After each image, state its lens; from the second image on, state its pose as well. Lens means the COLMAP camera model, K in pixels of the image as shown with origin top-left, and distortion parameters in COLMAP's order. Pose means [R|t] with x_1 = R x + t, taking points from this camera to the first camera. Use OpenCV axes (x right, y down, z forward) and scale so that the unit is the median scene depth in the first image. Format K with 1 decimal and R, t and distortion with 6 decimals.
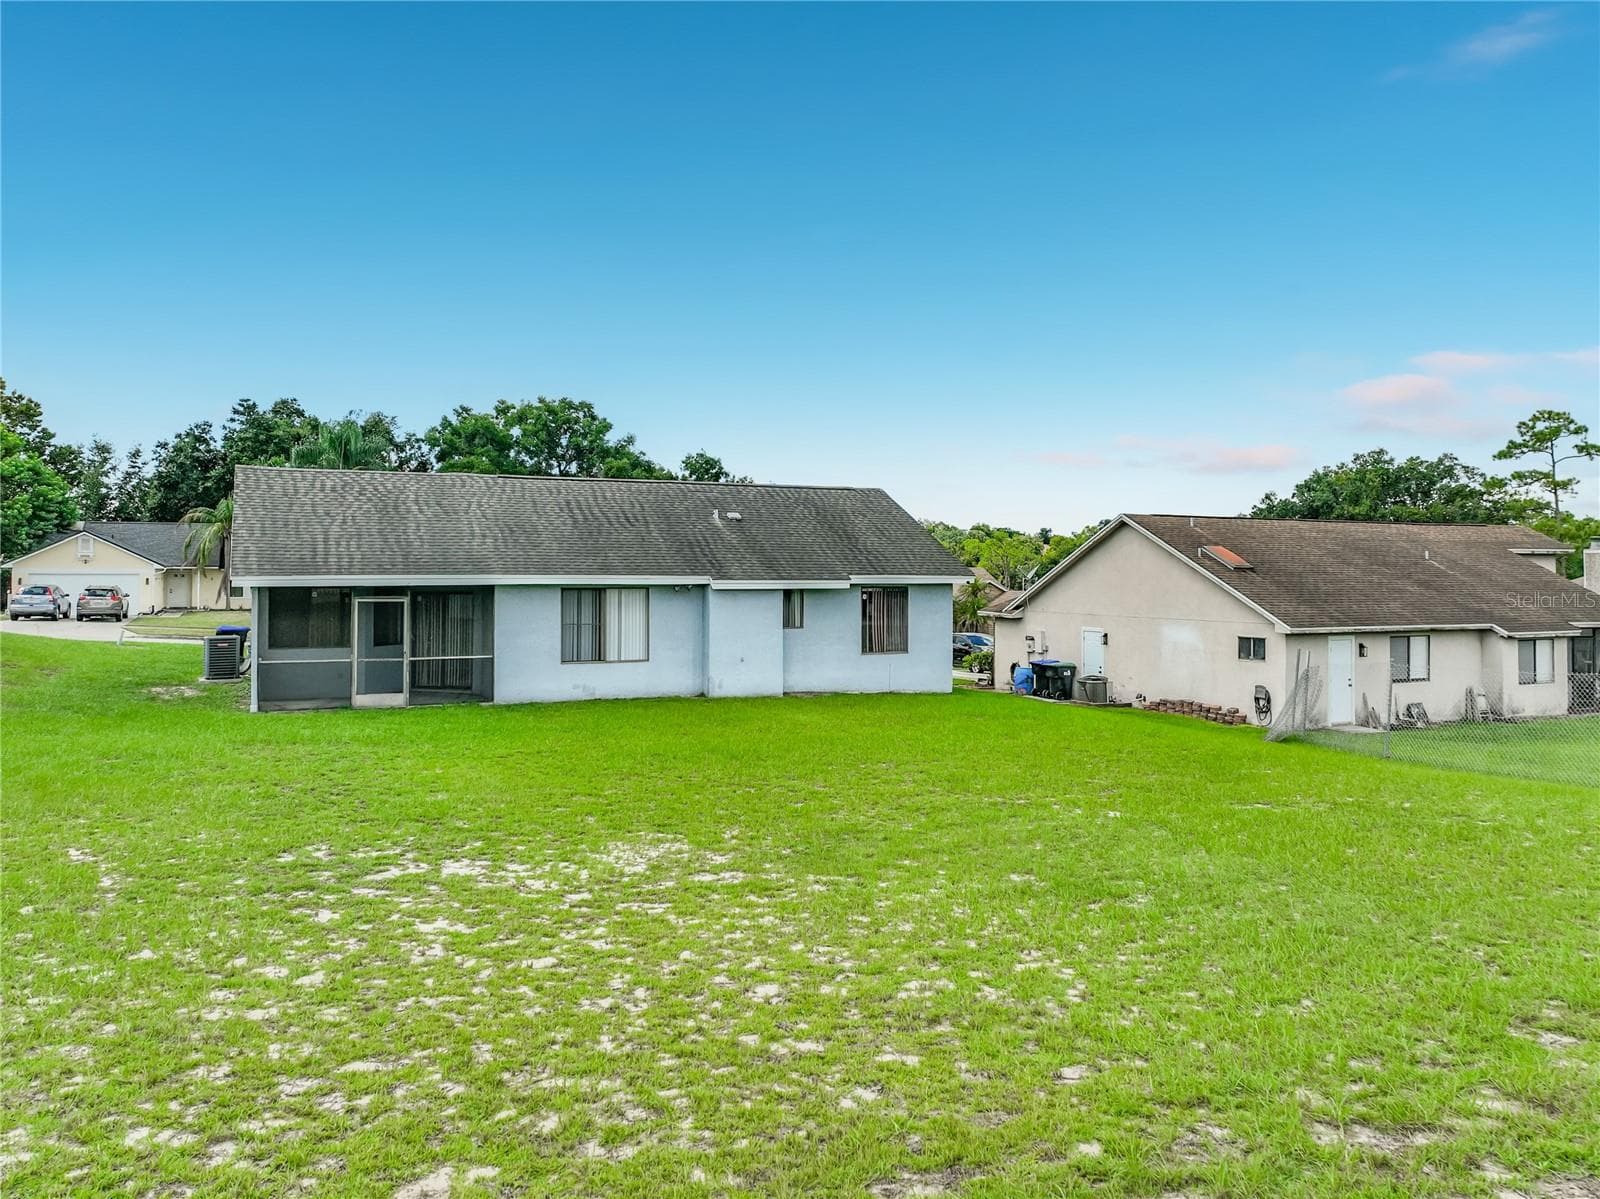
lens RADIAL K [[1158.1, 0, 799.8], [0, 1158.1, 579.1], [0, 0, 1]] dist [-0.001454, 0.000564]
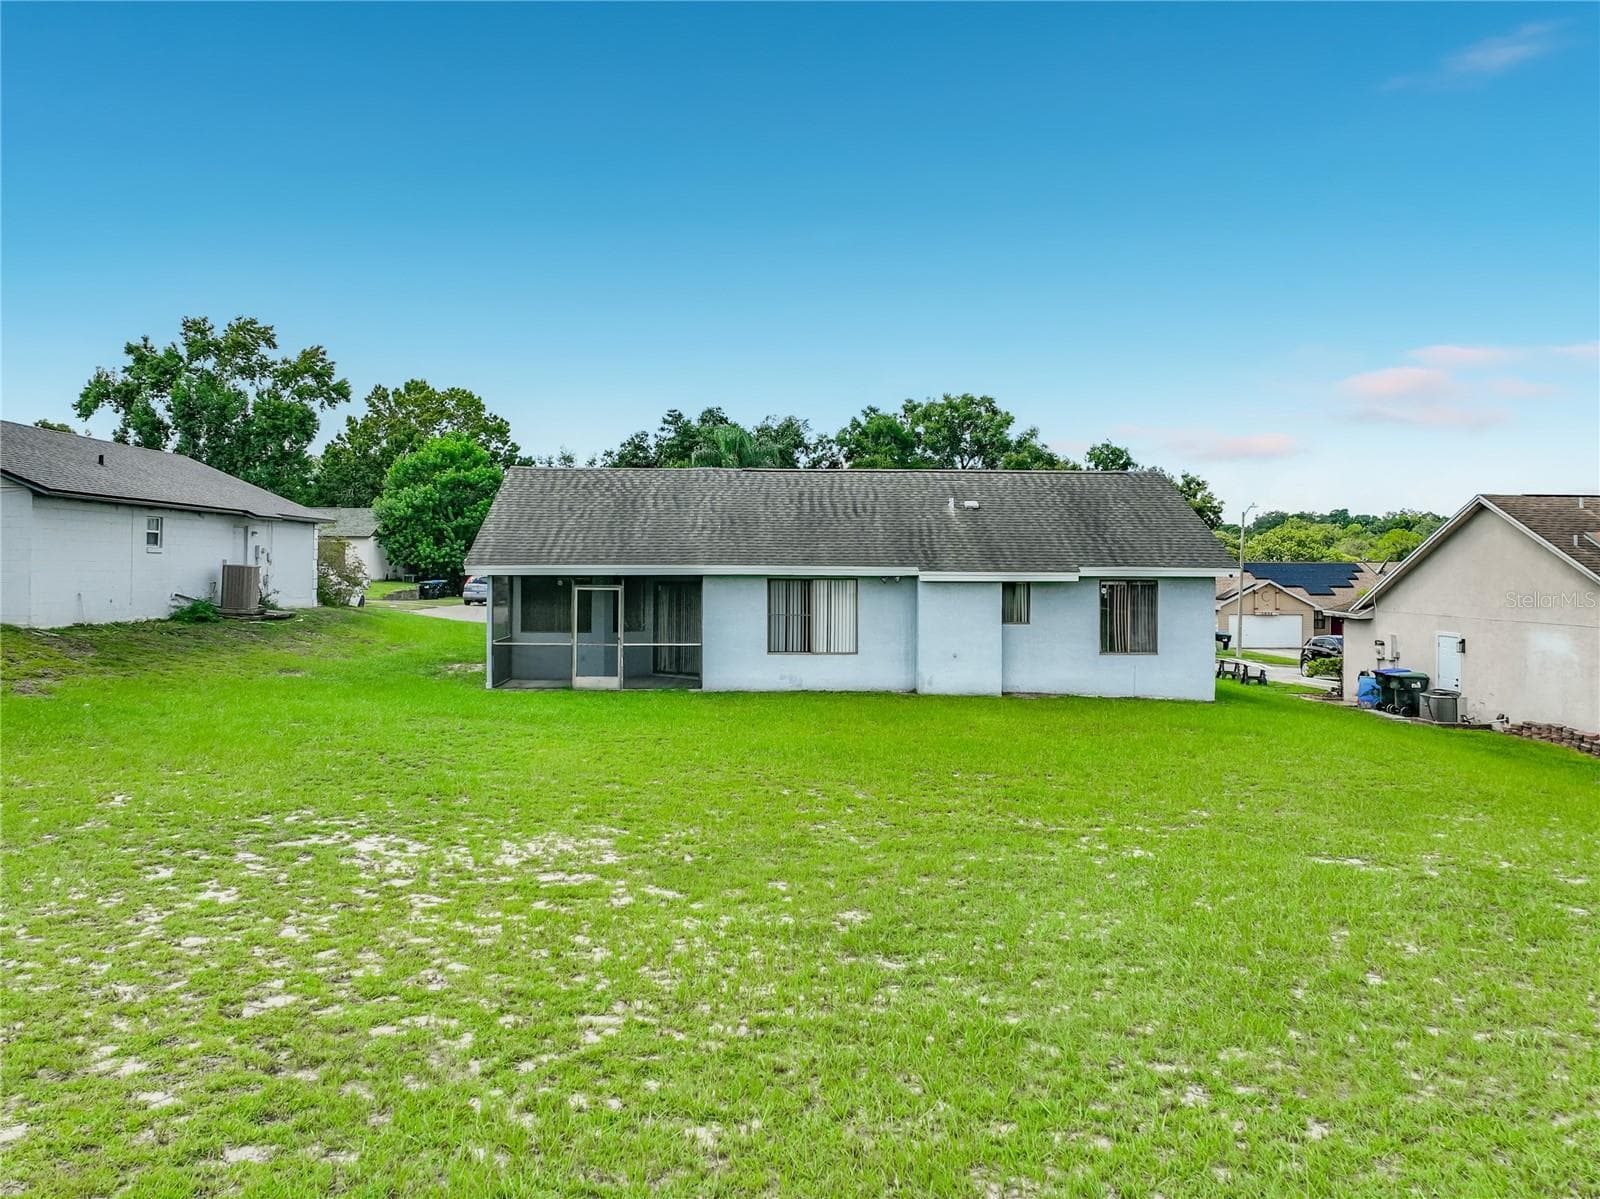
lens RADIAL K [[1149.3, 0, 805.6], [0, 1149.3, 564.4], [0, 0, 1]] dist [-0.005364, 0.007613]
pose [[0.926410, 0.001957, -0.376512, 0.180113], [-0.005149, 0.999959, -0.007471, 0.002525], [0.376482, 0.008860, 0.926381, 0.077627]]
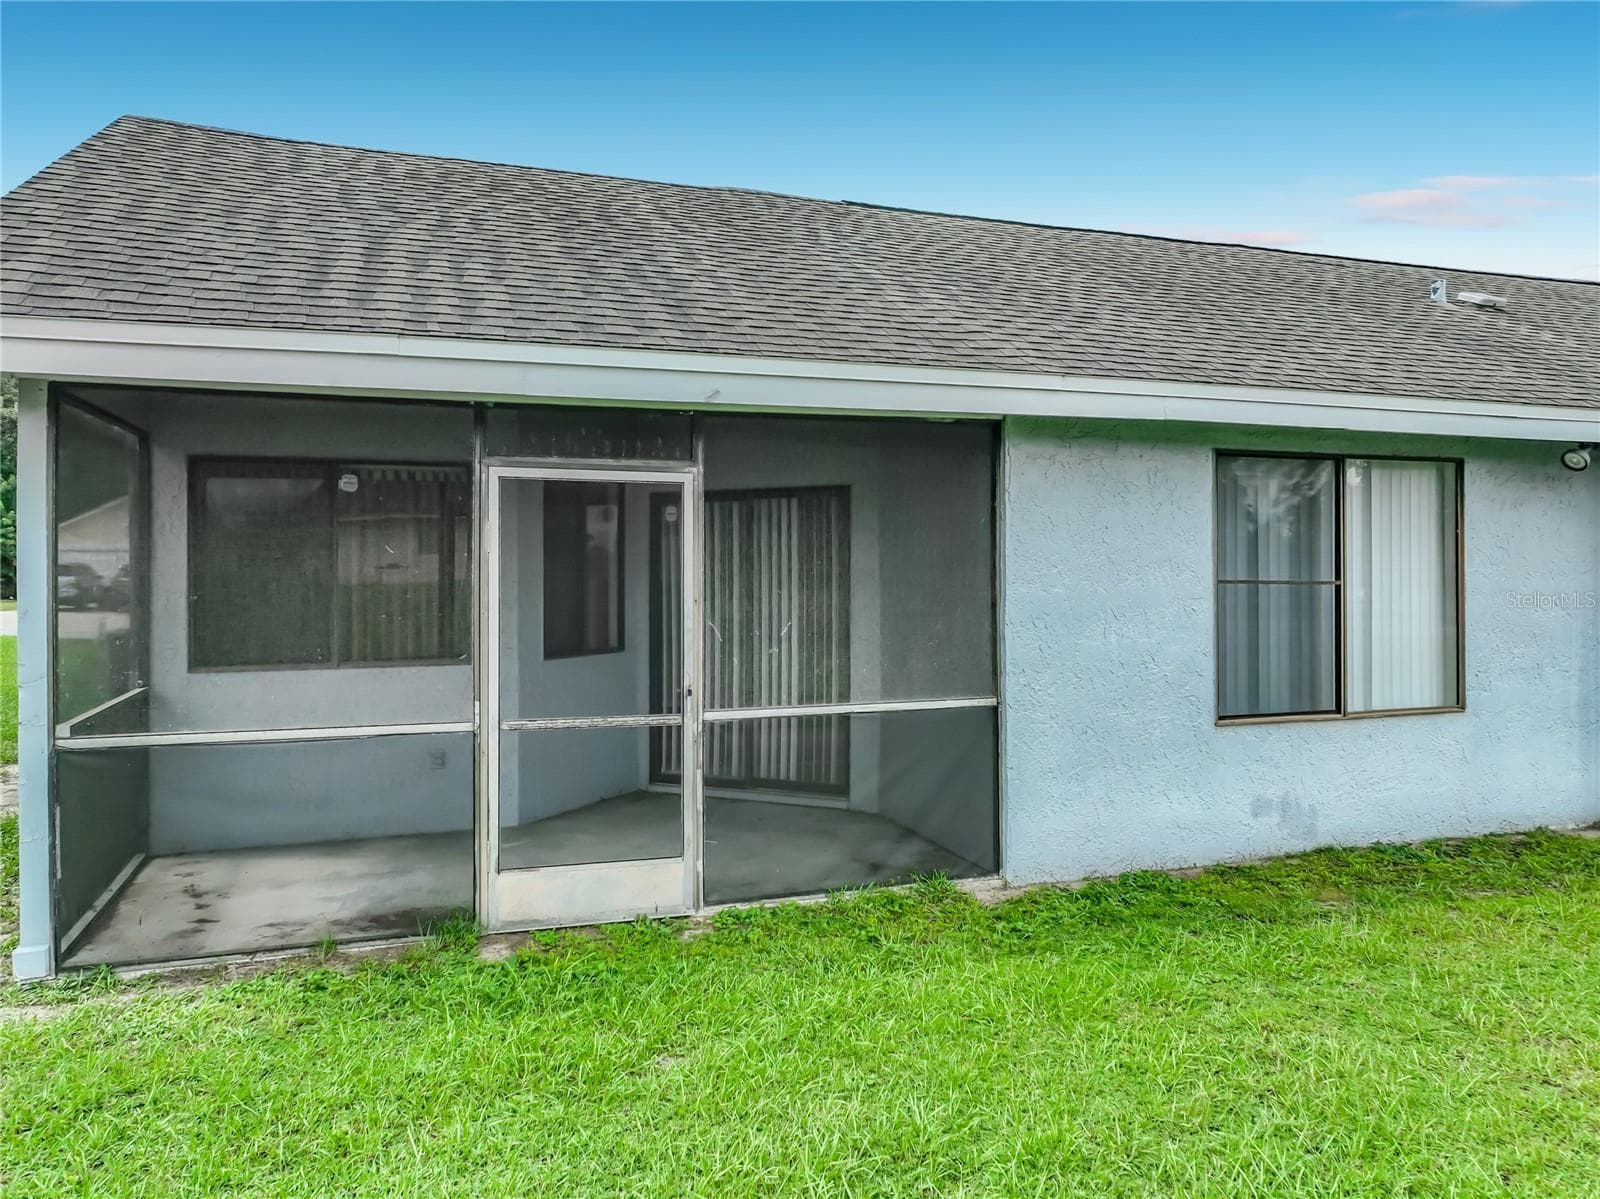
lens RADIAL K [[1154.2, 0, 753.6], [0, 1154.2, 595.2], [0, 0, 1]] dist [-0.001843, 0.000988]
pose [[0.996211, -0.005226, -0.086816, -0.260680], [0.005322, 0.999985, 0.000868, 0.038013], [0.086810, -0.001327, 0.996224, 0.649883]]
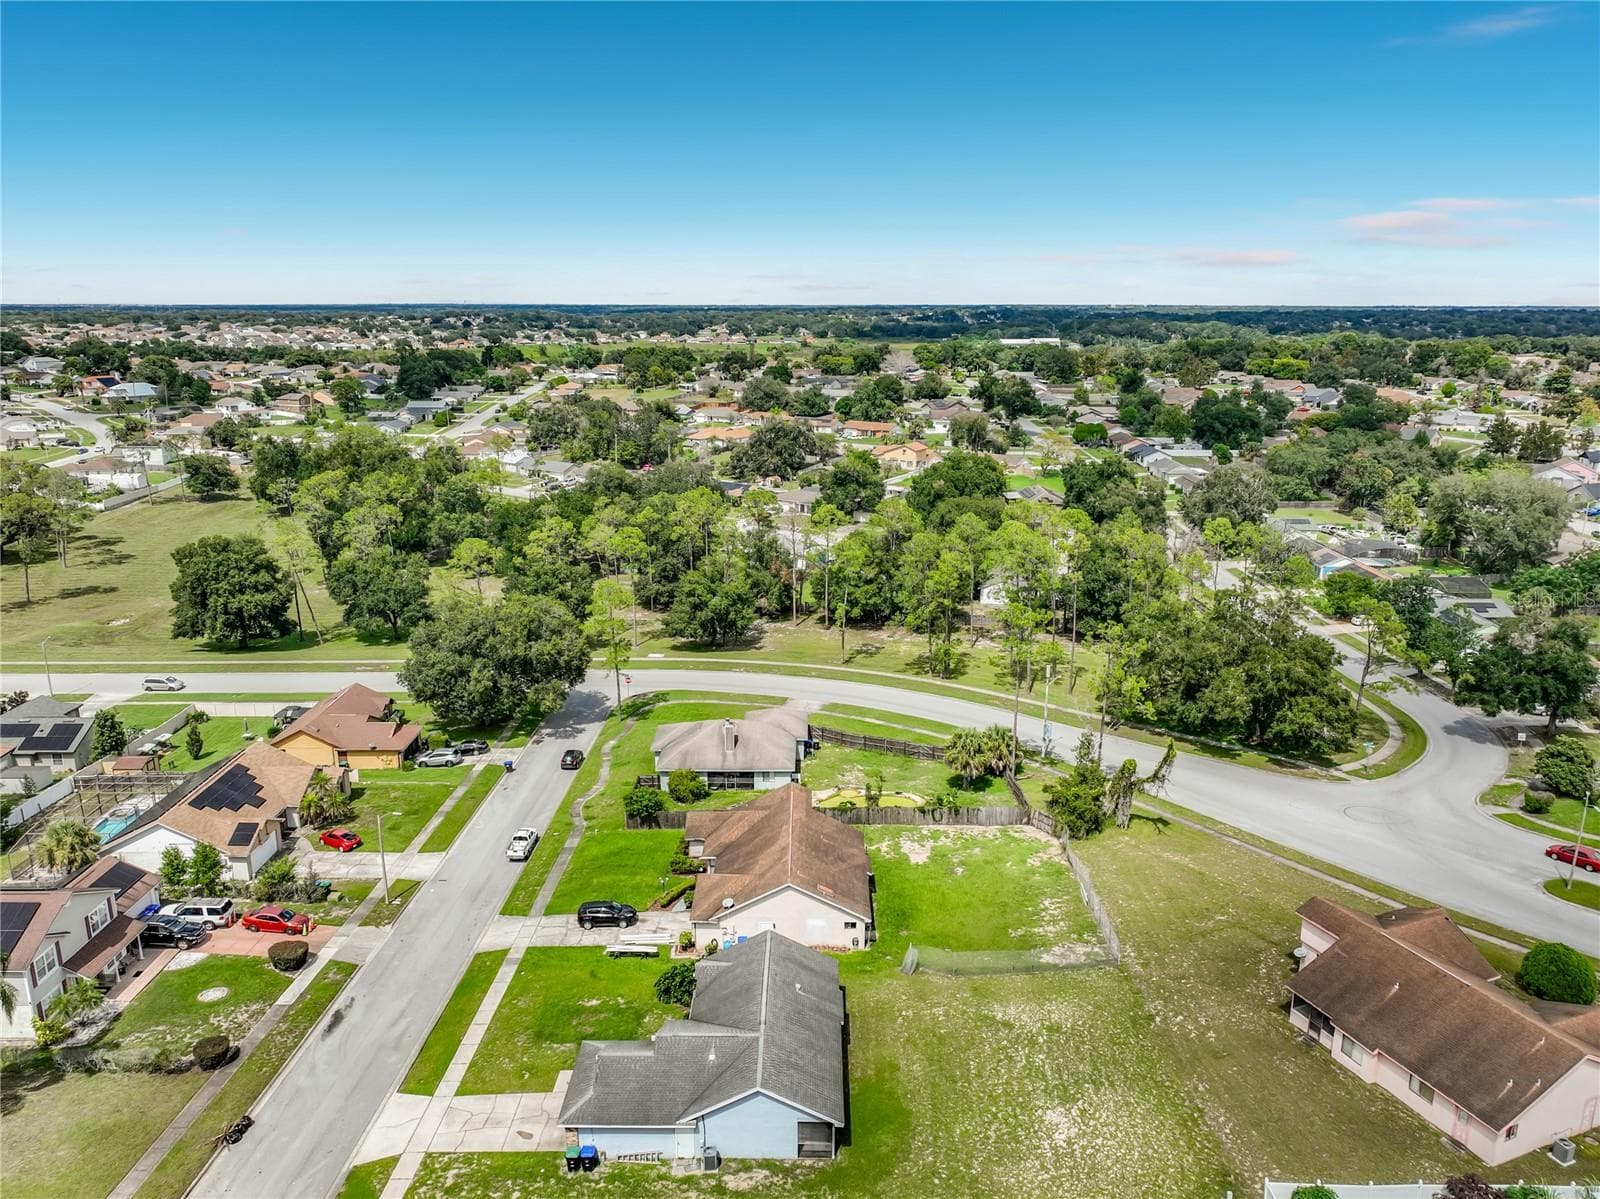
lens RADIAL K [[1149.3, 0, 805.6], [0, 1149.3, 564.4], [0, 0, 1]] dist [-0.005364, 0.007613]
pose [[0.422969, -0.204584, 0.882747, -2.283136], [0.002009, 0.974389, 0.224860, -1.661645], [-0.906142, -0.093335, 0.412547, -0.010703]]
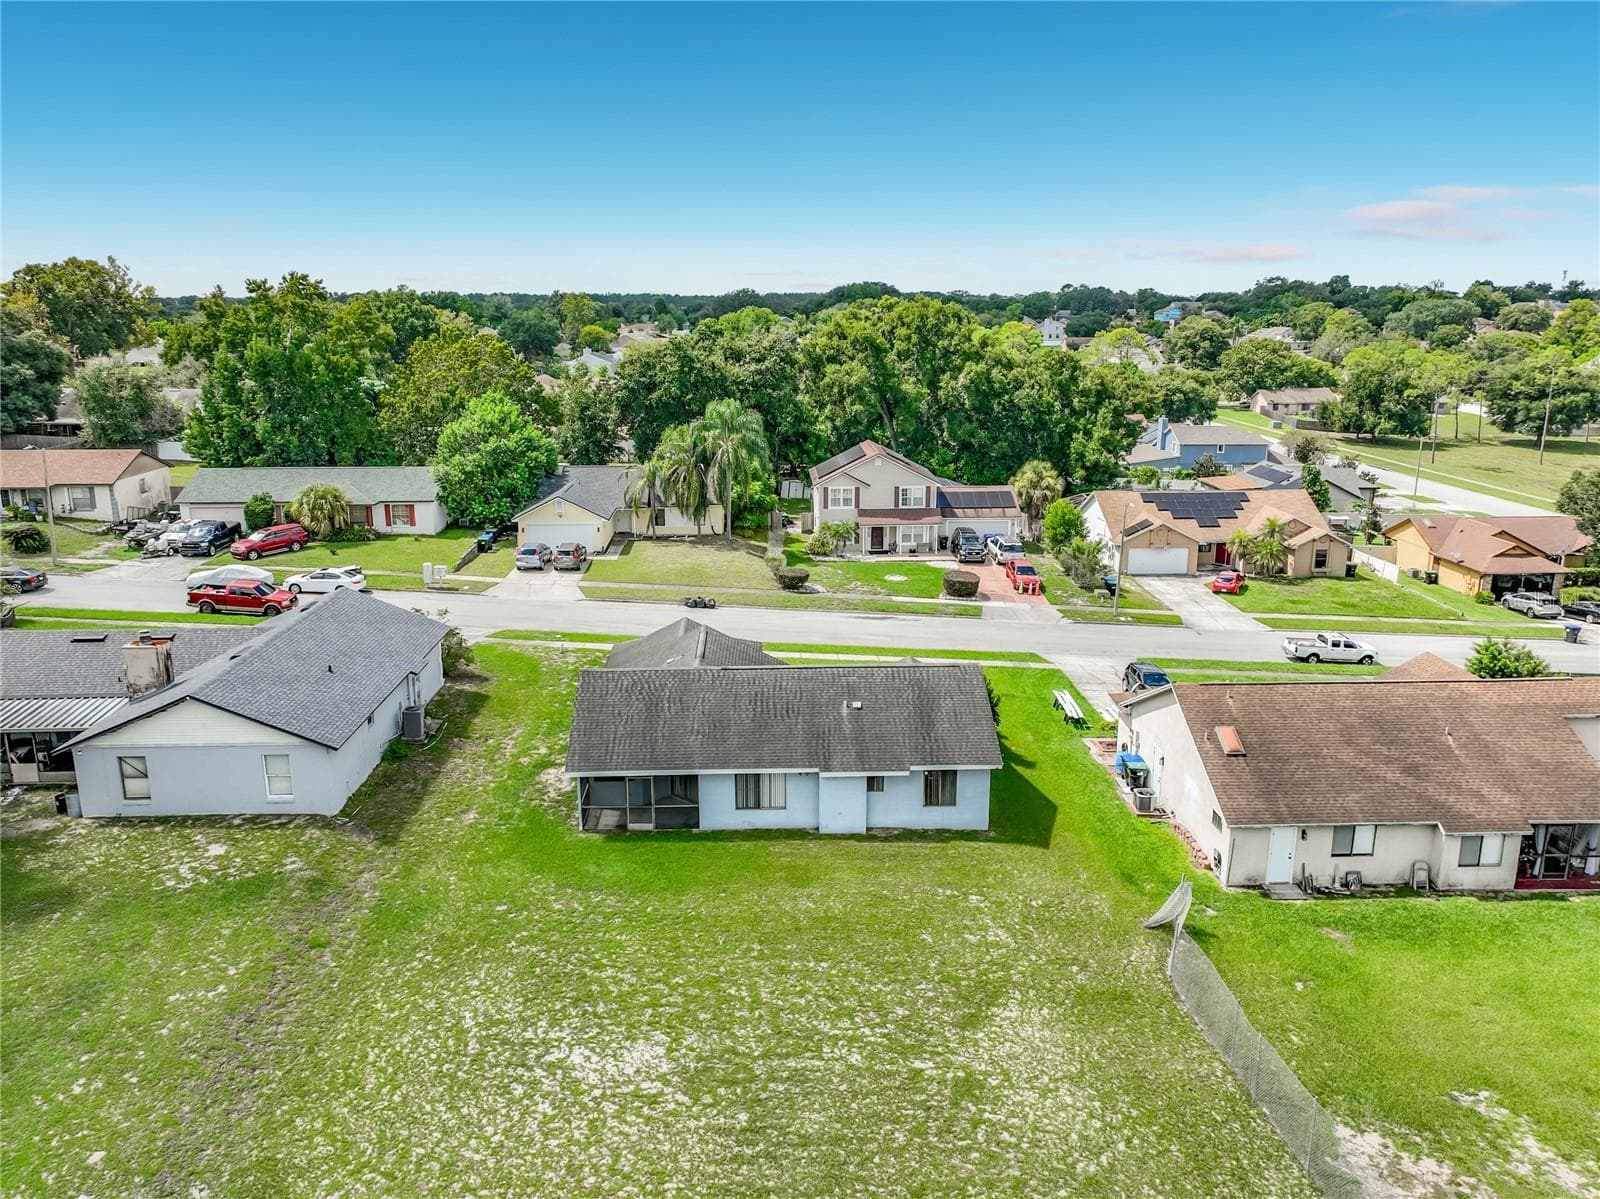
lens RADIAL K [[1149.3, 0, 805.6], [0, 1149.3, 564.4], [0, 0, 1]] dist [-0.005364, 0.007613]
pose [[0.924348, 0.084623, -0.372048, 0.470387], [0.000278, 0.974946, 0.222444, -0.622484], [0.381551, -0.205719, 0.901165, -0.434109]]
